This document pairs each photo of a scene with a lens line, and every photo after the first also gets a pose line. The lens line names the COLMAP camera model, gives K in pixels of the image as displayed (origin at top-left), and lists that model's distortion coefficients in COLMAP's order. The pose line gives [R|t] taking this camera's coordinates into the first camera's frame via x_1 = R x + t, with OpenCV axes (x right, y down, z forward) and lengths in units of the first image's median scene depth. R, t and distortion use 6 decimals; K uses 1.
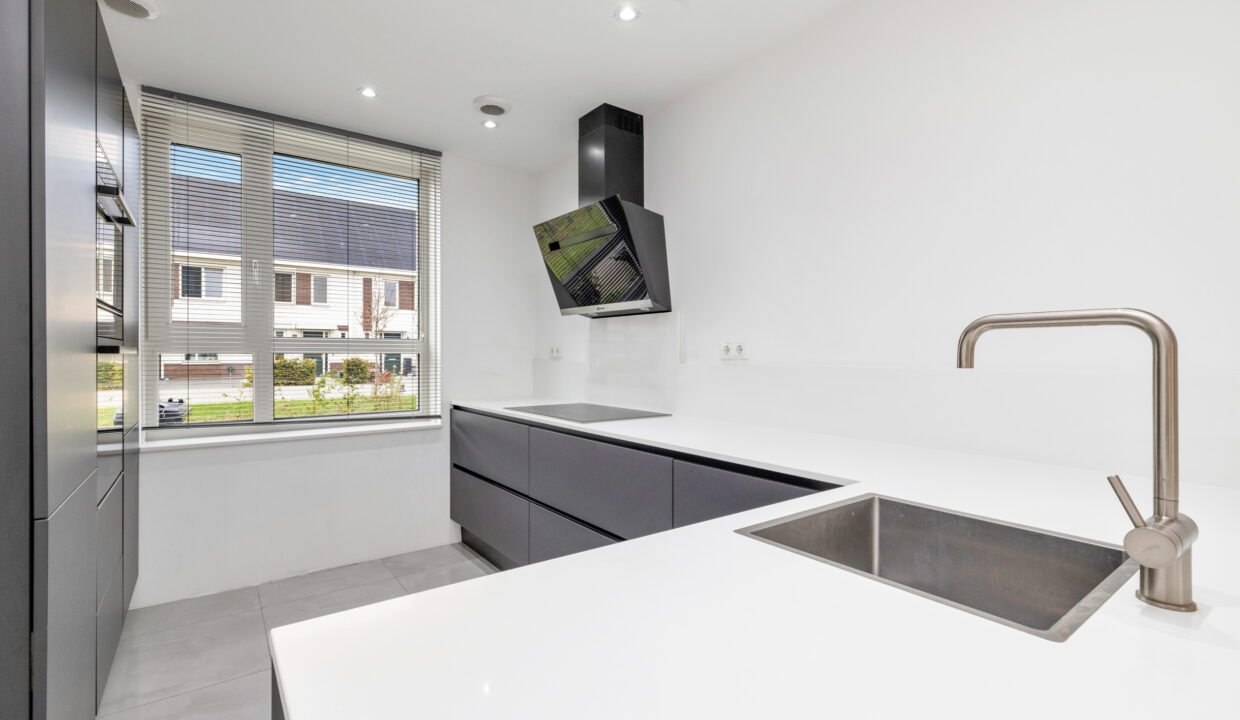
lens RADIAL K [[529.1, 0, 617.5], [0, 529.1, 355.2], [0, 0, 1]] dist [0.000501, 0.000230]
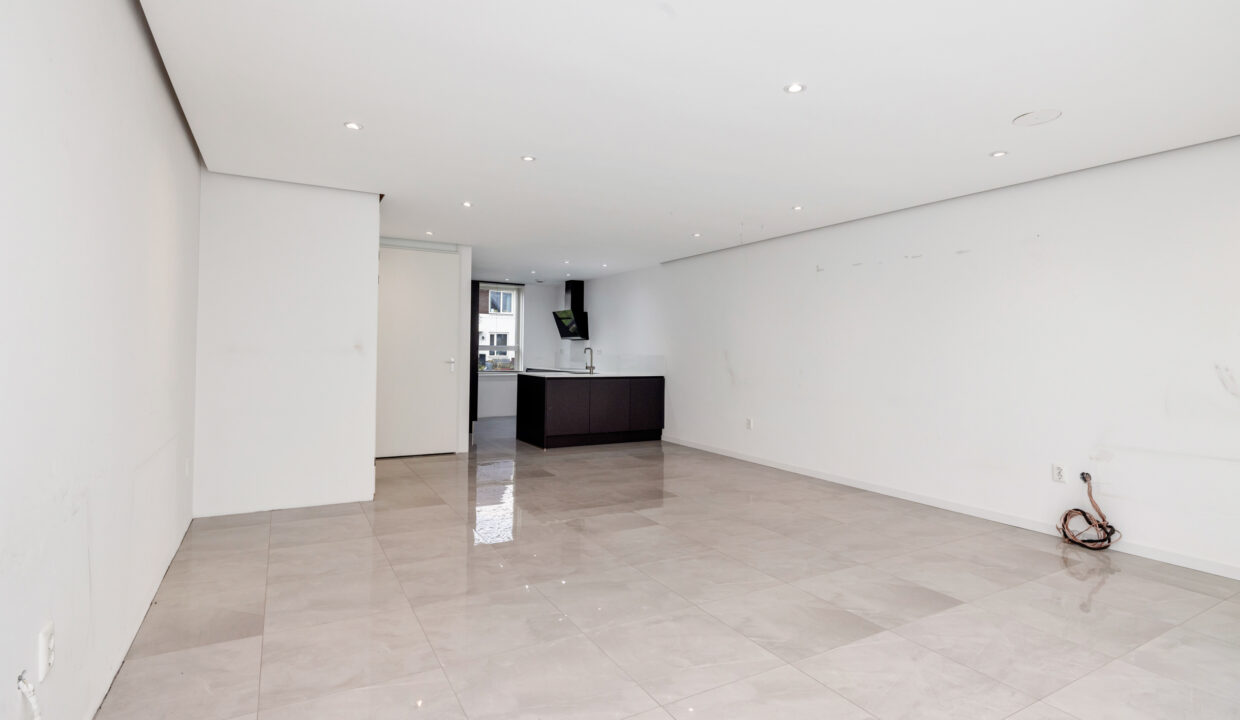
lens RADIAL K [[601.2, 0, 622.4], [0, 601.2, 348.9], [0, 0, 1]] dist [-0.003431, -0.000046]
pose [[0.991797, 0.010344, -0.127401, 0.621296], [-0.011358, 0.999909, -0.007233, 0.002867], [0.127315, 0.008620, 0.991825, -2.200807]]
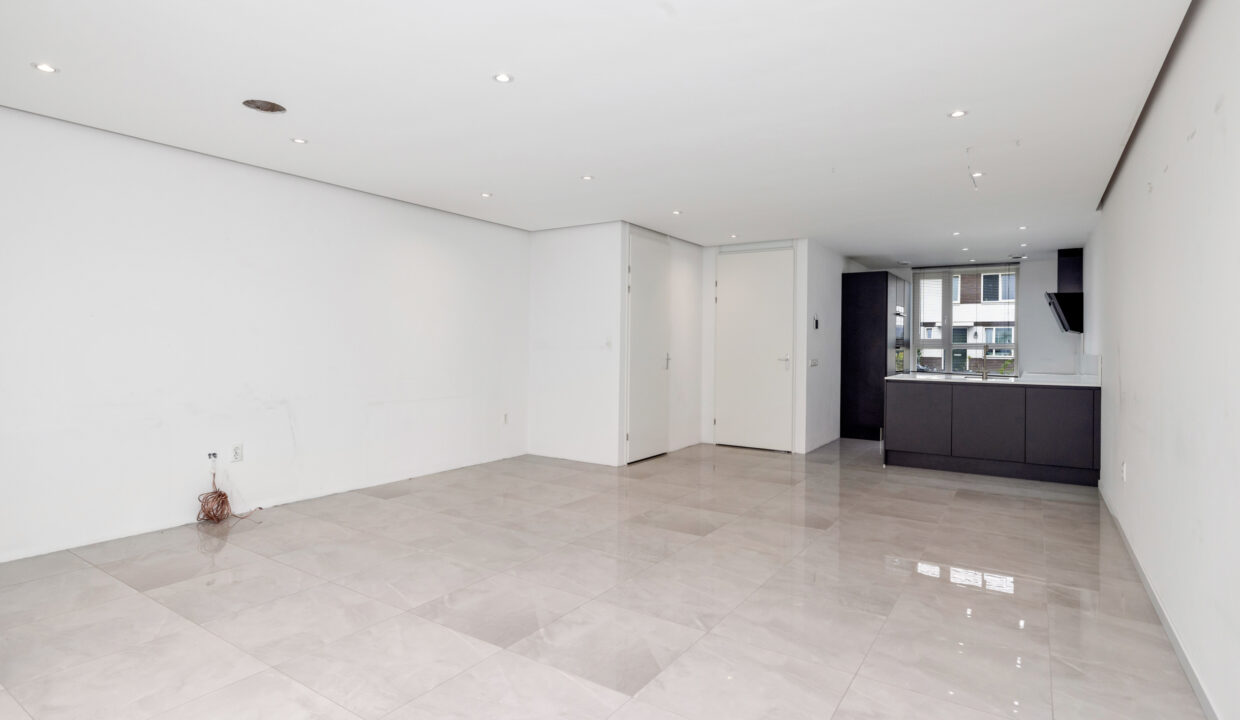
lens RADIAL K [[636.8, 0, 605.6], [0, 636.8, 351.9], [0, 0, 1]] dist [-0.003206, -0.000248]
pose [[0.310582, 0.011357, -0.950479, 1.626984], [-0.011063, 0.999904, 0.008333, 0.003096], [0.950482, 0.007927, 0.310678, -1.489196]]
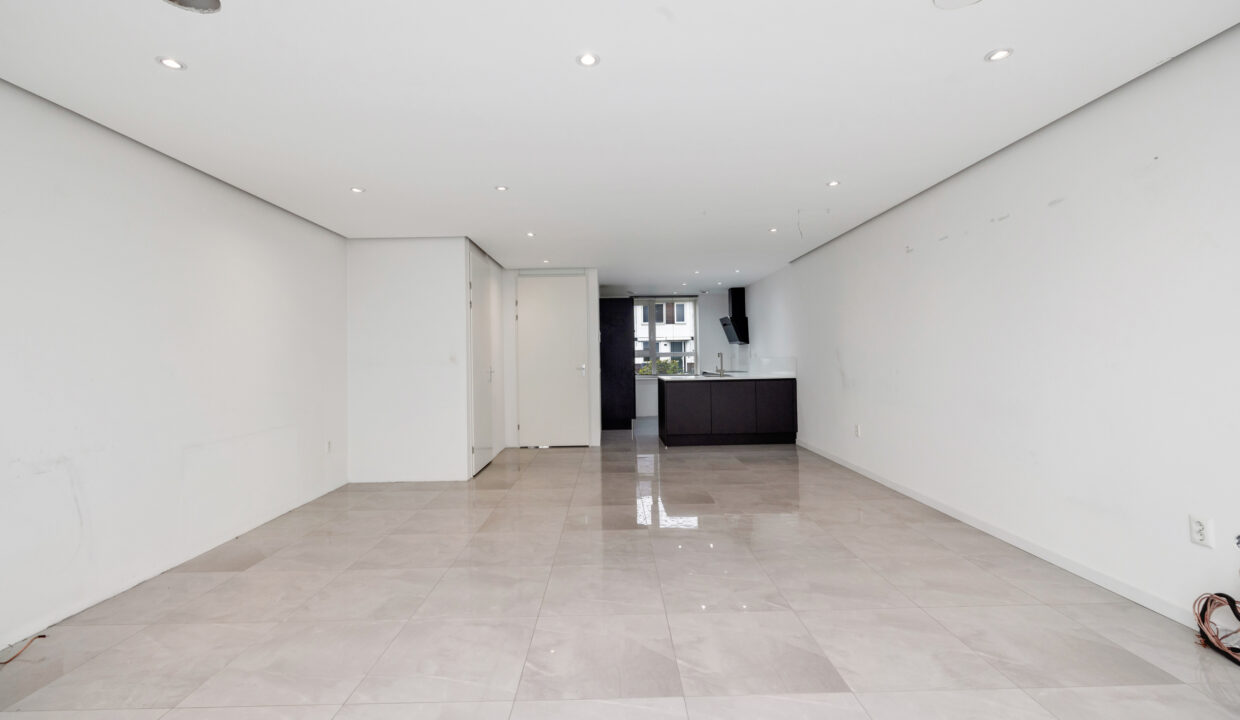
lens RADIAL K [[529.1, 0, 617.5], [0, 529.1, 355.2], [0, 0, 1]] dist [0.000501, 0.000230]
pose [[0.801243, -0.019671, -0.598015, 1.159490], [0.019118, 0.999791, -0.007271, 0.004338], [0.598033, -0.005607, 0.801452, -1.856705]]
